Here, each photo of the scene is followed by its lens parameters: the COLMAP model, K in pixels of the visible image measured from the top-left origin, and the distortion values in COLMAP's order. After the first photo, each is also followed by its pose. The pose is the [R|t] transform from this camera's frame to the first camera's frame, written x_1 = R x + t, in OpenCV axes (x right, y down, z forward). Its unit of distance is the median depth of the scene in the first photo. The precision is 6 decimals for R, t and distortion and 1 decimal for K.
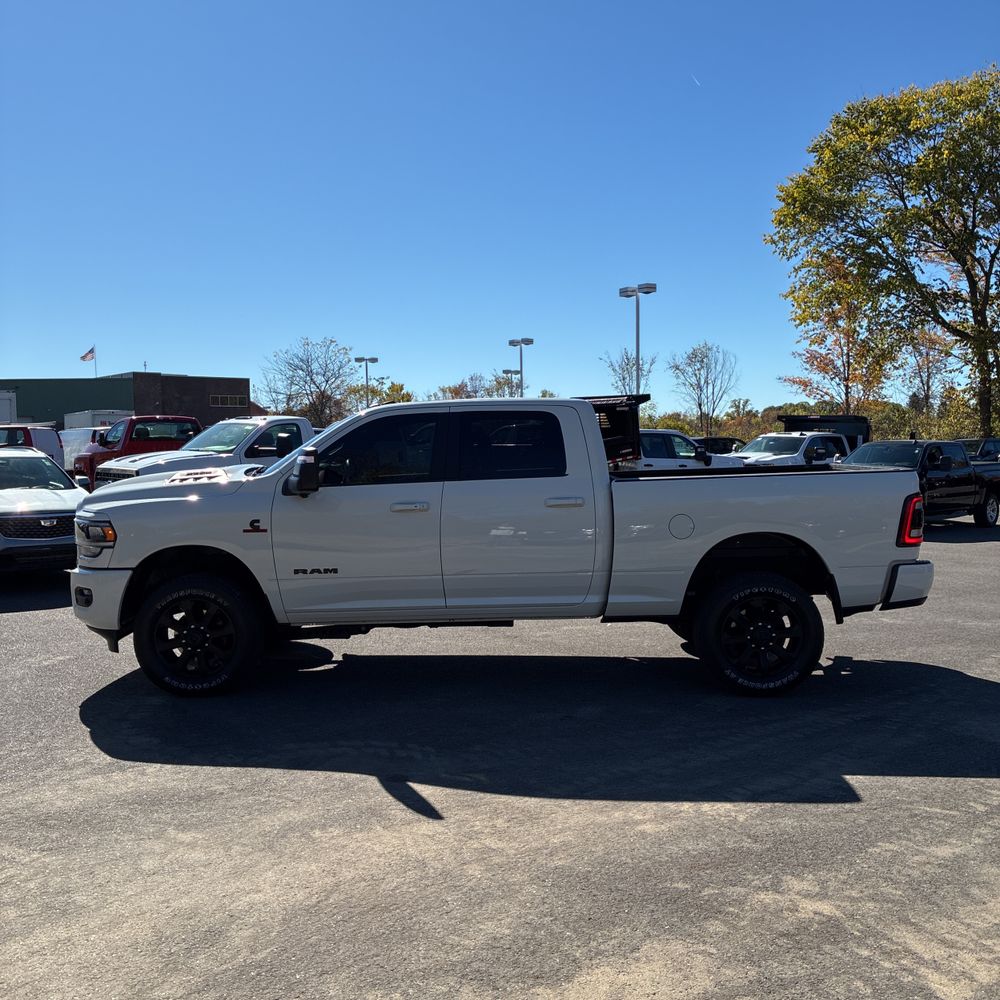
lens RADIAL K [[1212.3, 0, 499.0], [0, 1212.3, 484.6], [0, 0, 1]] dist [0.103288, -0.007042]
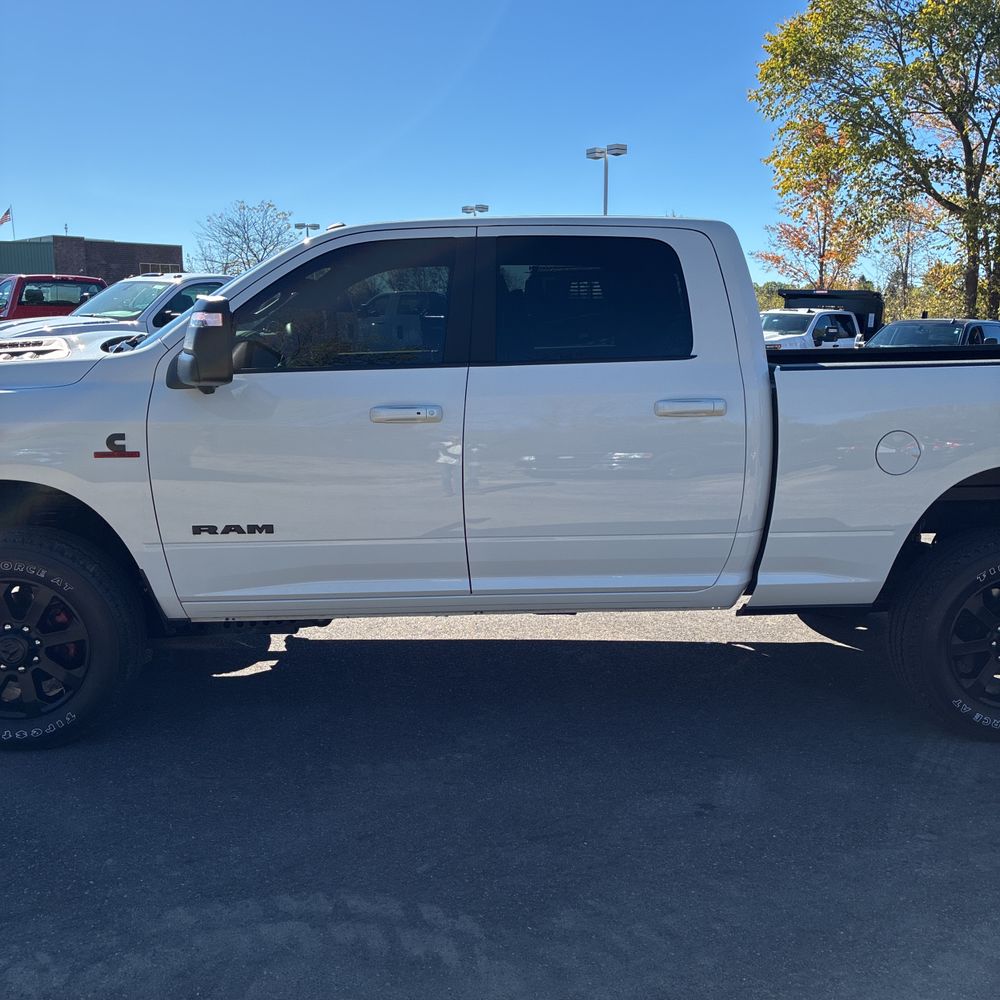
lens RADIAL K [[1004.8, 0, 494.5], [0, 1004.8, 495.2], [0, 0, 1]] dist [0.023637, 0.006789]
pose [[0.997068, 0.002384, 0.076479, -0.029878], [-0.012474, 0.991207, 0.131727, -0.002112], [-0.075492, -0.132295, 0.988331, 0.239001]]
